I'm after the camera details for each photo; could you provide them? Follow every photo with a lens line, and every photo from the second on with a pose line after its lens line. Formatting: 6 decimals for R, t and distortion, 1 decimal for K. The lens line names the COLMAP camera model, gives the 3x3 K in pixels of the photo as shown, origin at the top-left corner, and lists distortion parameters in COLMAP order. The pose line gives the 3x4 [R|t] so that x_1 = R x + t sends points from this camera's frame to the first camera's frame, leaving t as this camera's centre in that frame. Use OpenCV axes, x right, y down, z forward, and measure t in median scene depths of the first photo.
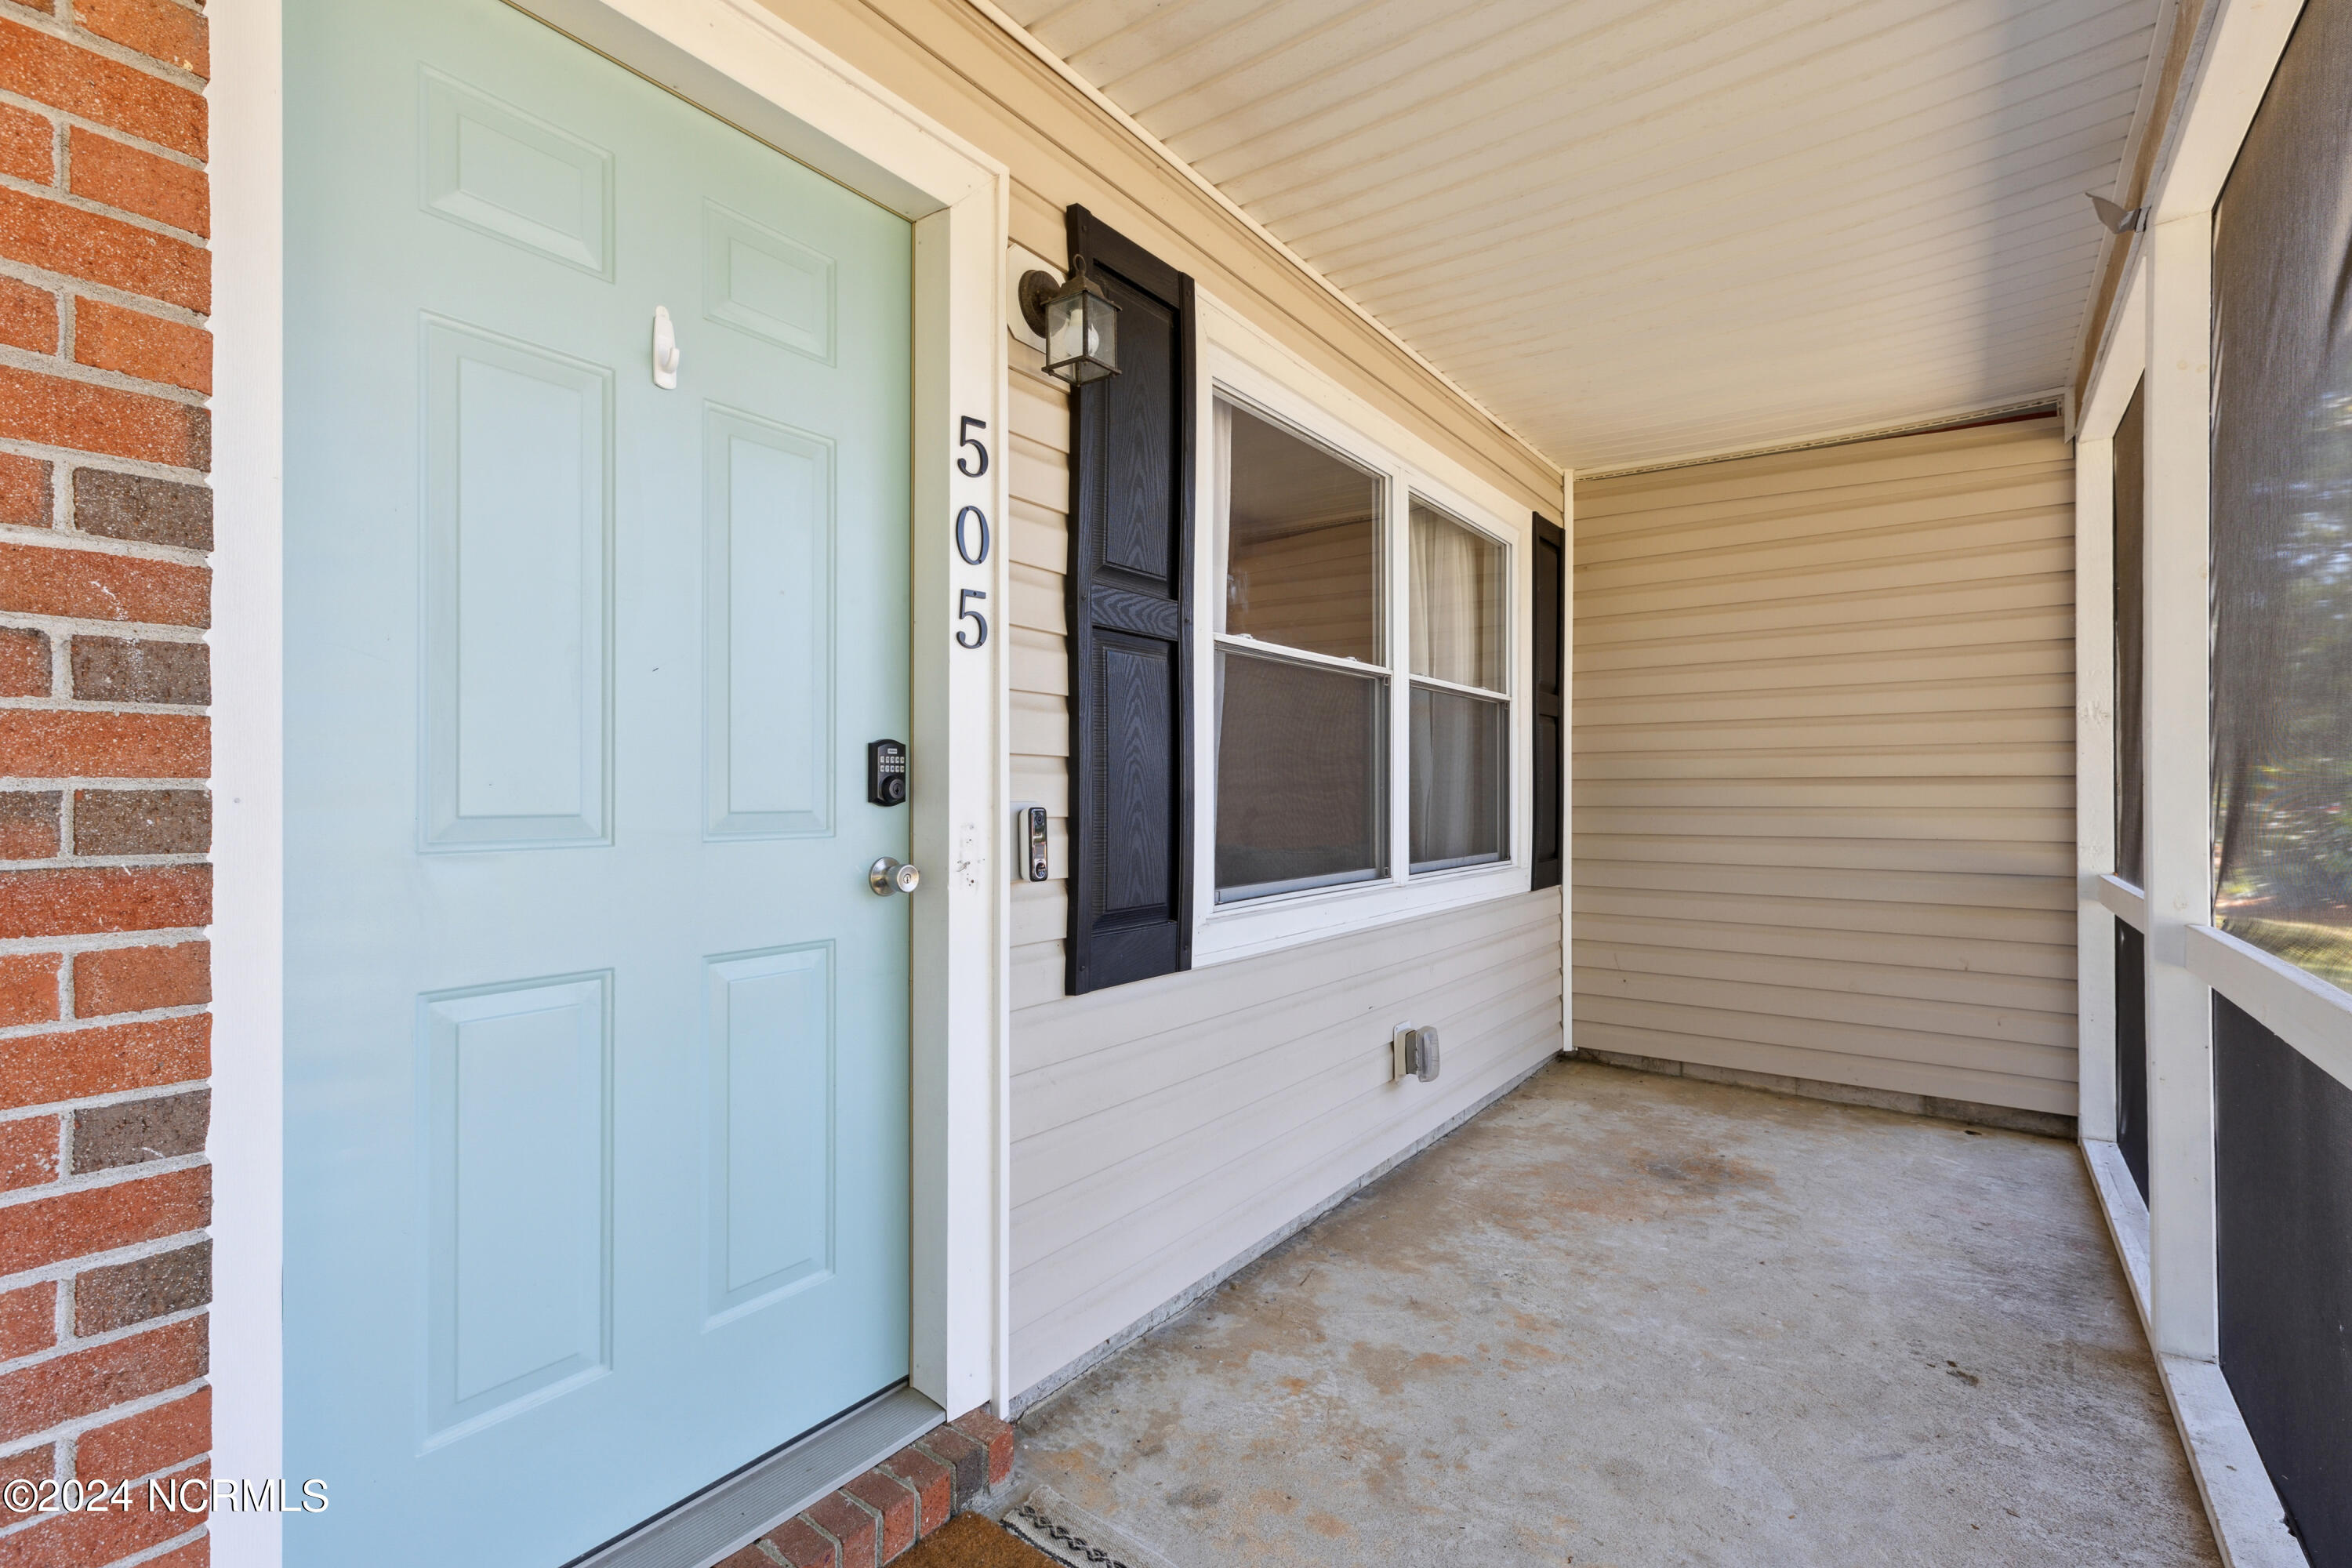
lens RADIAL K [[1065.1, 0, 1184.7], [0, 1065.1, 784.5], [0, 0, 1]] dist [0.008252, -0.002299]
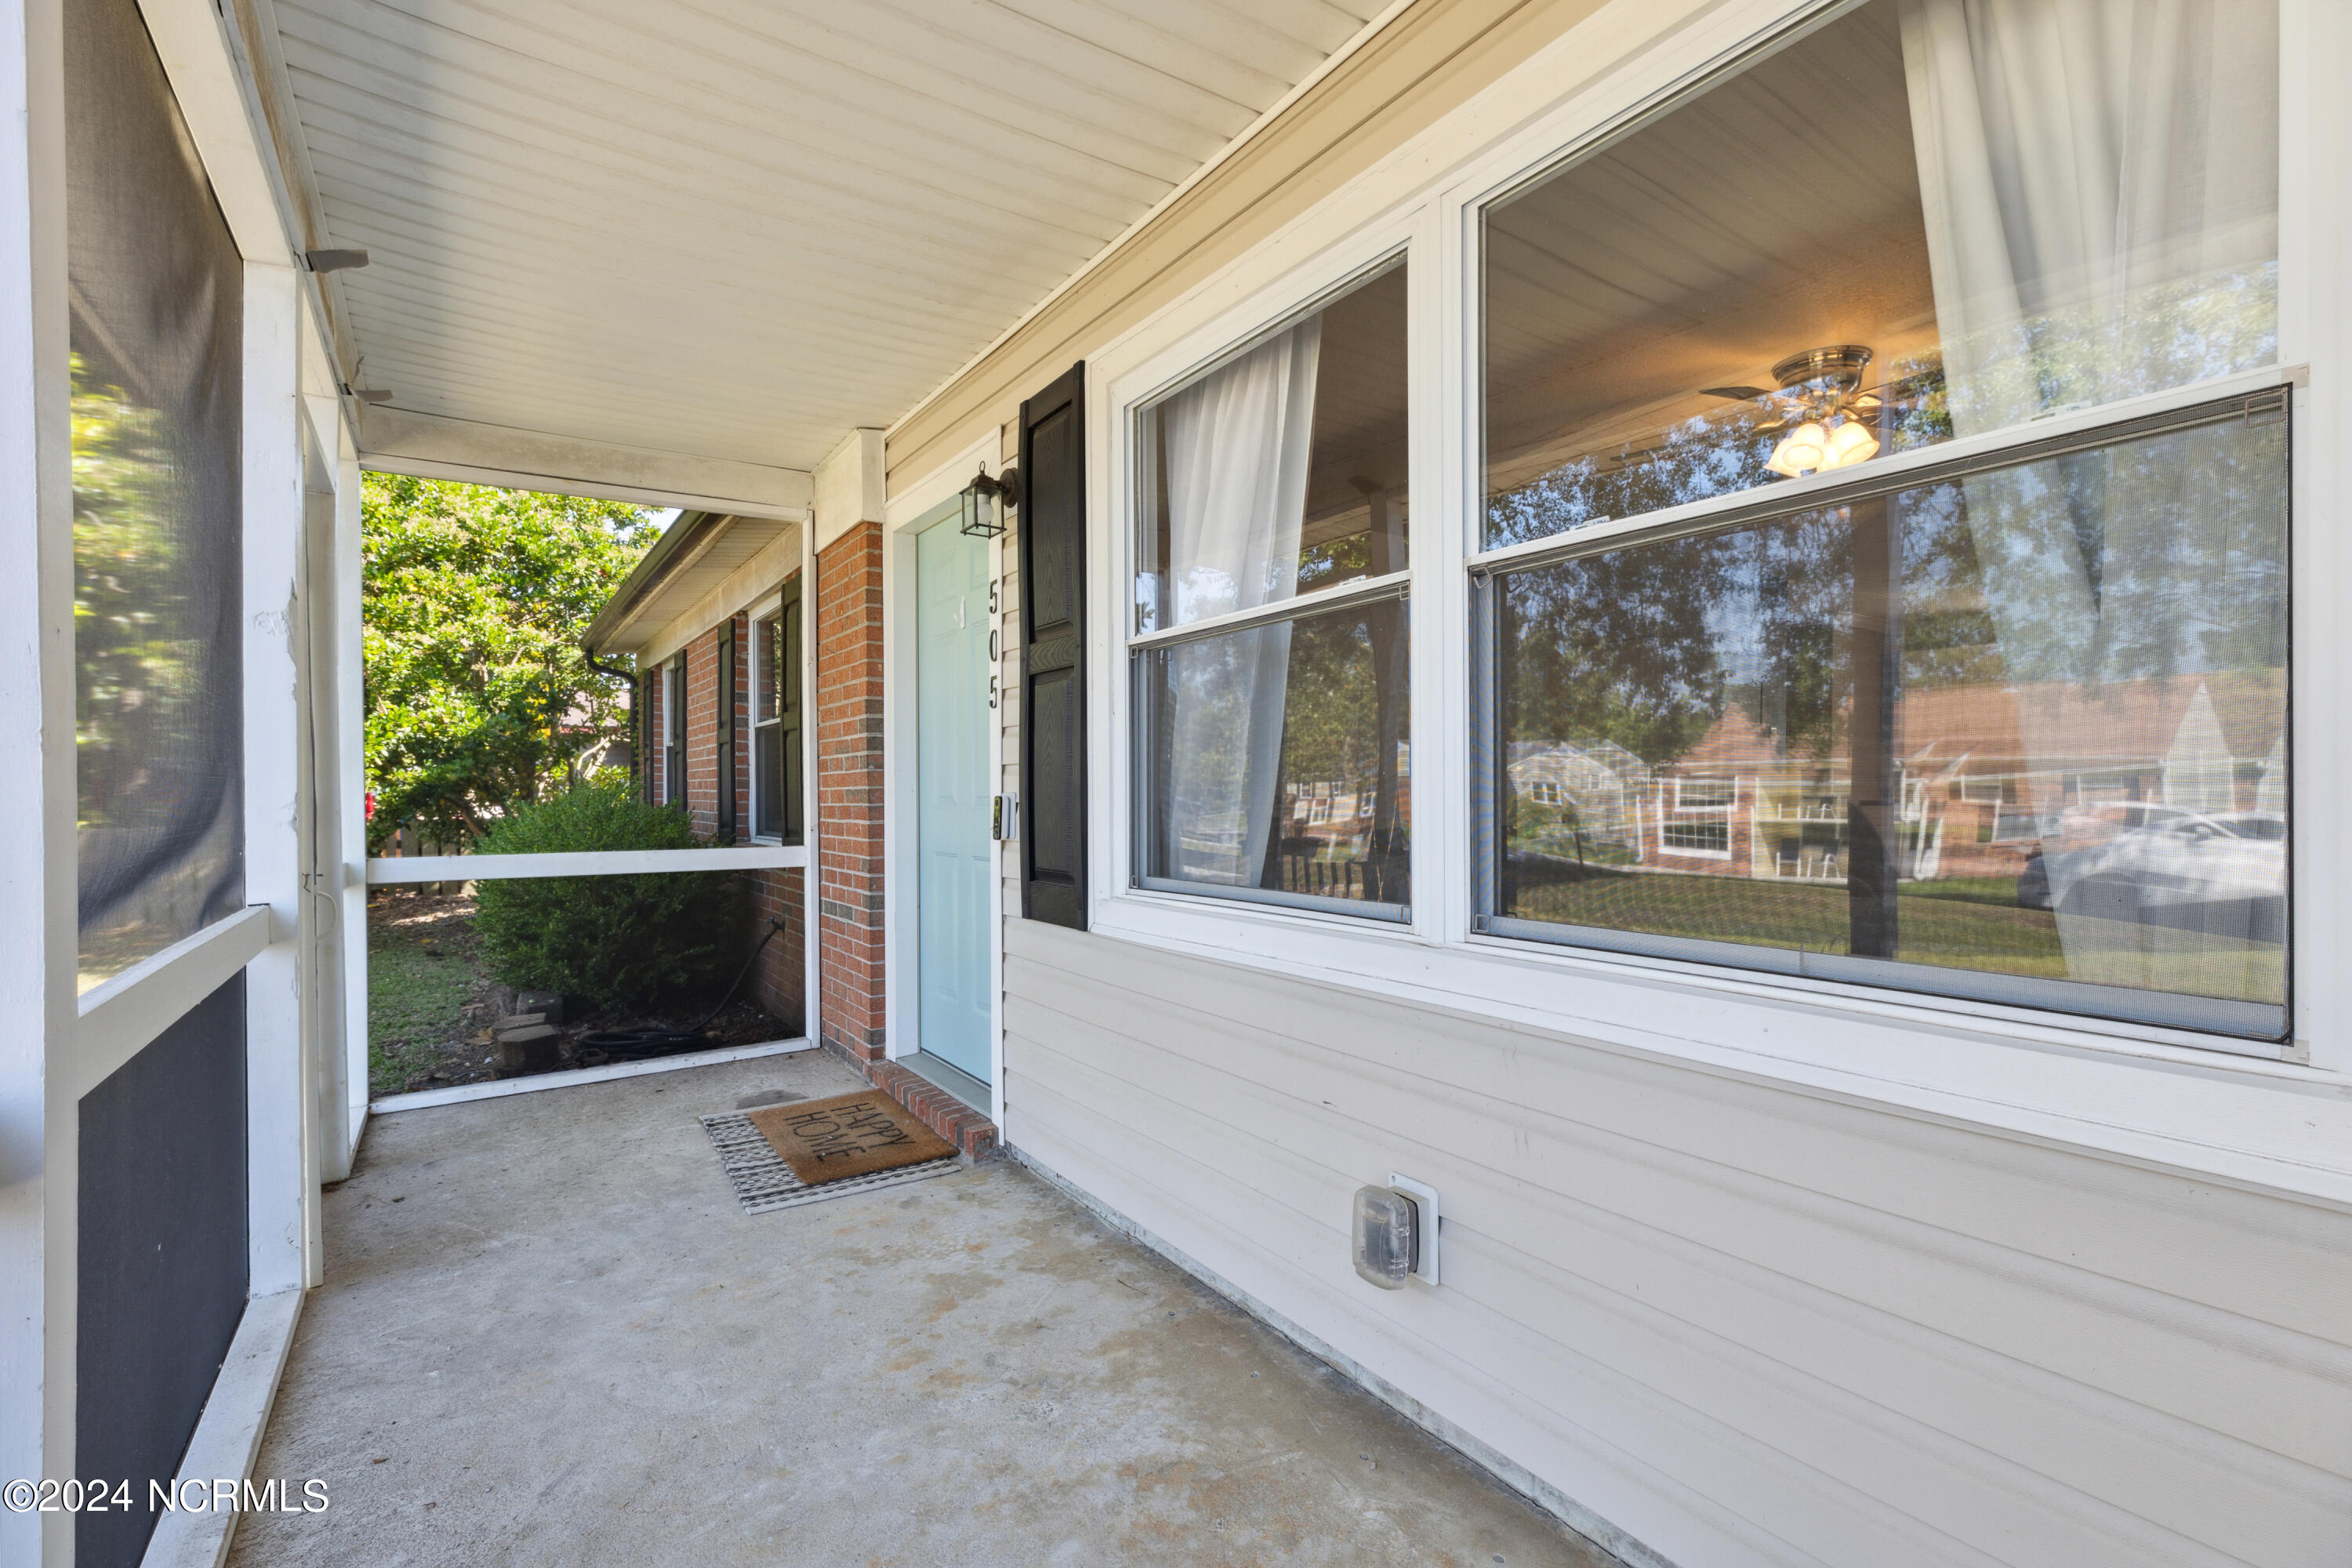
lens RADIAL K [[1065.1, 0, 1155.5], [0, 1065.1, 785.5], [0, 0, 1]] dist [0.008252, -0.002299]
pose [[-0.359876, -0.006839, -0.932975, 1.108443], [0.013905, 0.999823, -0.012693, 0.024593], [0.932896, -0.017541, -0.359717, 1.513093]]
